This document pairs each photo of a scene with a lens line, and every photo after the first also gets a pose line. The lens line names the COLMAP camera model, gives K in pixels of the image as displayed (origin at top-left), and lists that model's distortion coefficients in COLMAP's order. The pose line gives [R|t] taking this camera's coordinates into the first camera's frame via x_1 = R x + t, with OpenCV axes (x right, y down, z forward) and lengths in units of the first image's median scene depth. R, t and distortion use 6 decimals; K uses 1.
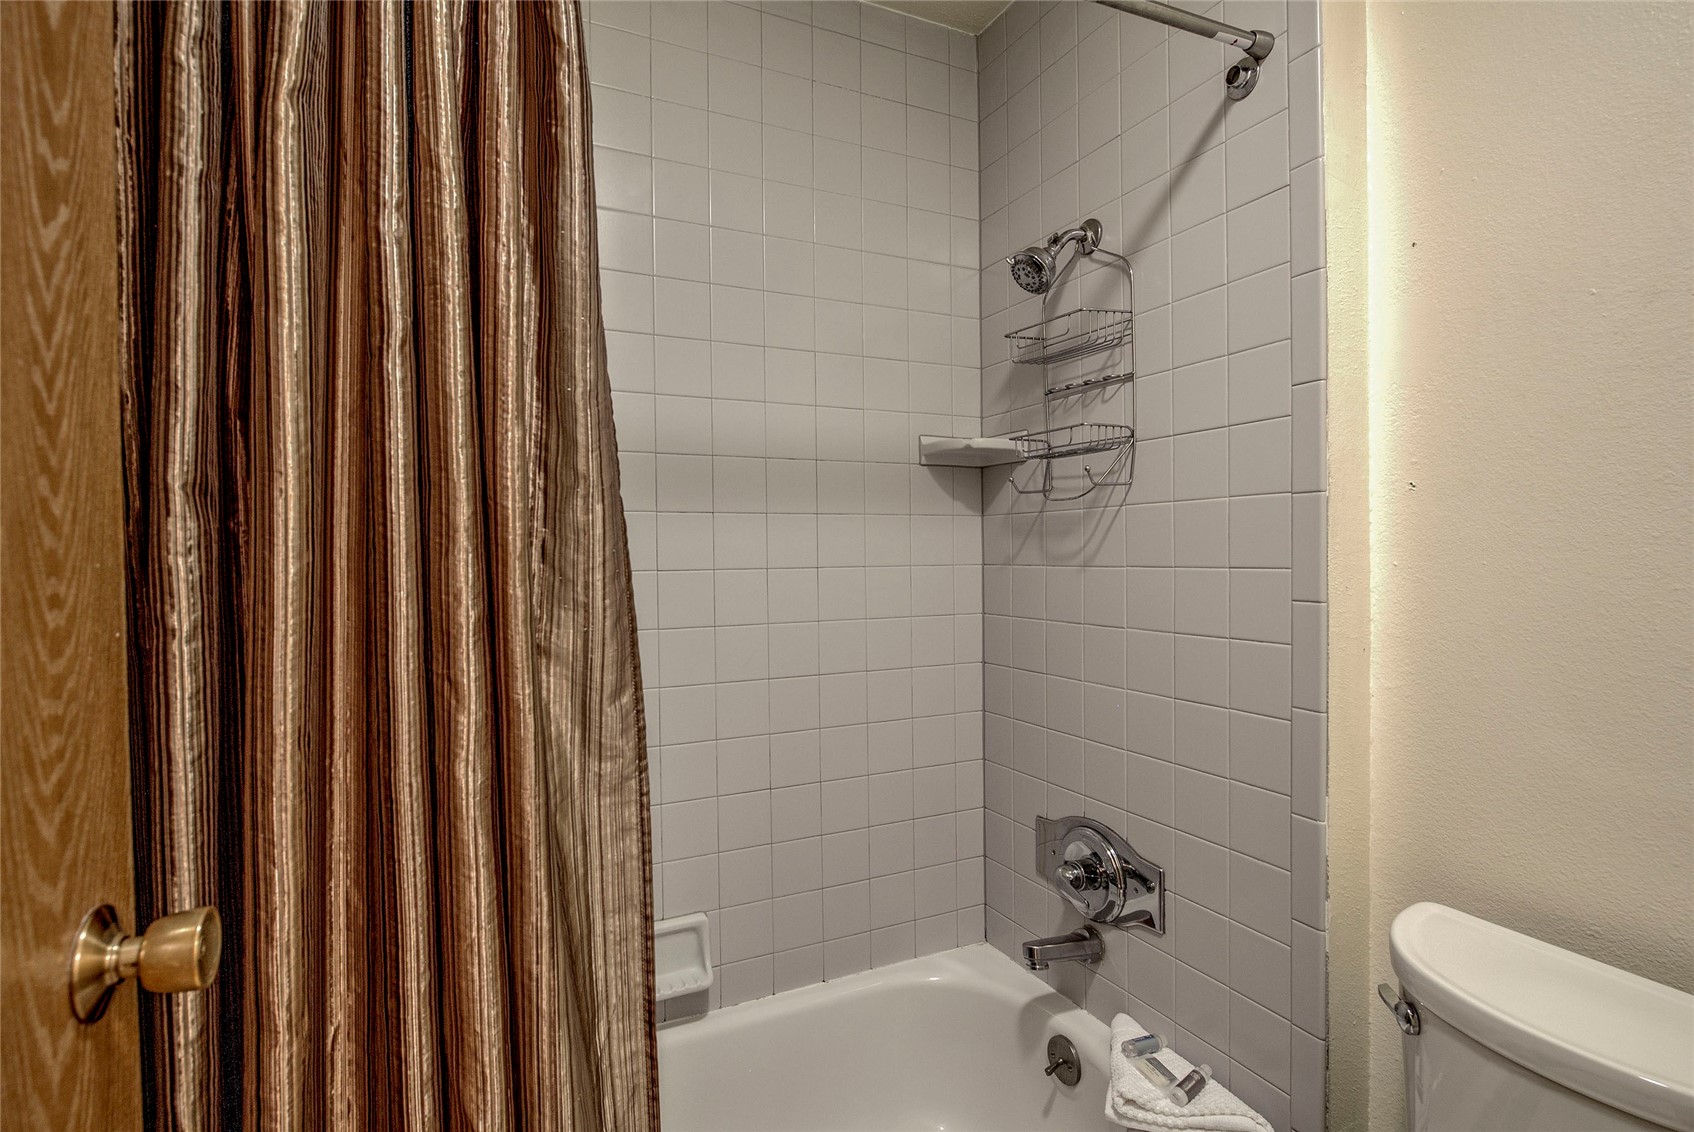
lens RADIAL K [[891.4, 0, 848.1], [0, 891.4, 568.9], [0, 0, 1]] dist [-0.009414, -0.001167]
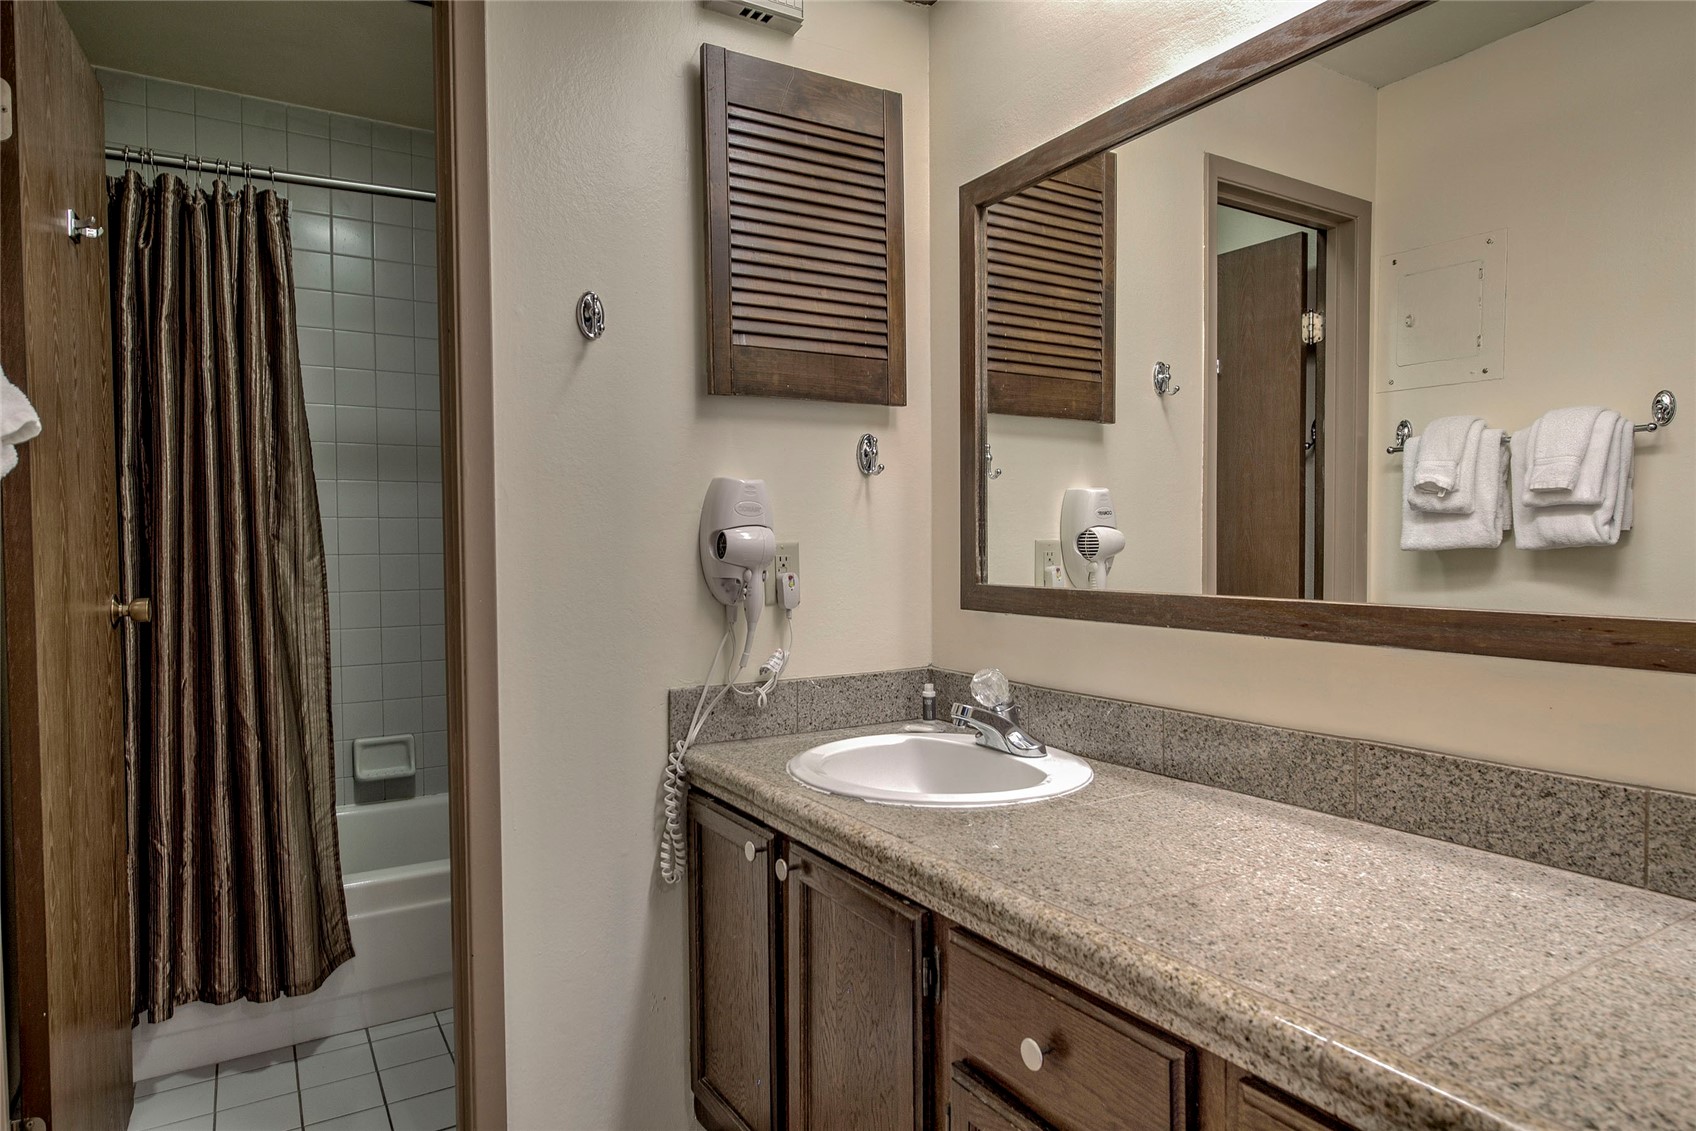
lens RADIAL K [[987.6, 0, 832.5], [0, 987.6, 559.2], [0, 0, 1]] dist [-0.000491, -0.004225]
pose [[0.994618, 0.000604, 0.103606, 0.969044], [-0.001636, 0.999950, 0.009869, 0.141583], [-0.103594, -0.009985, 0.994570, -1.987111]]
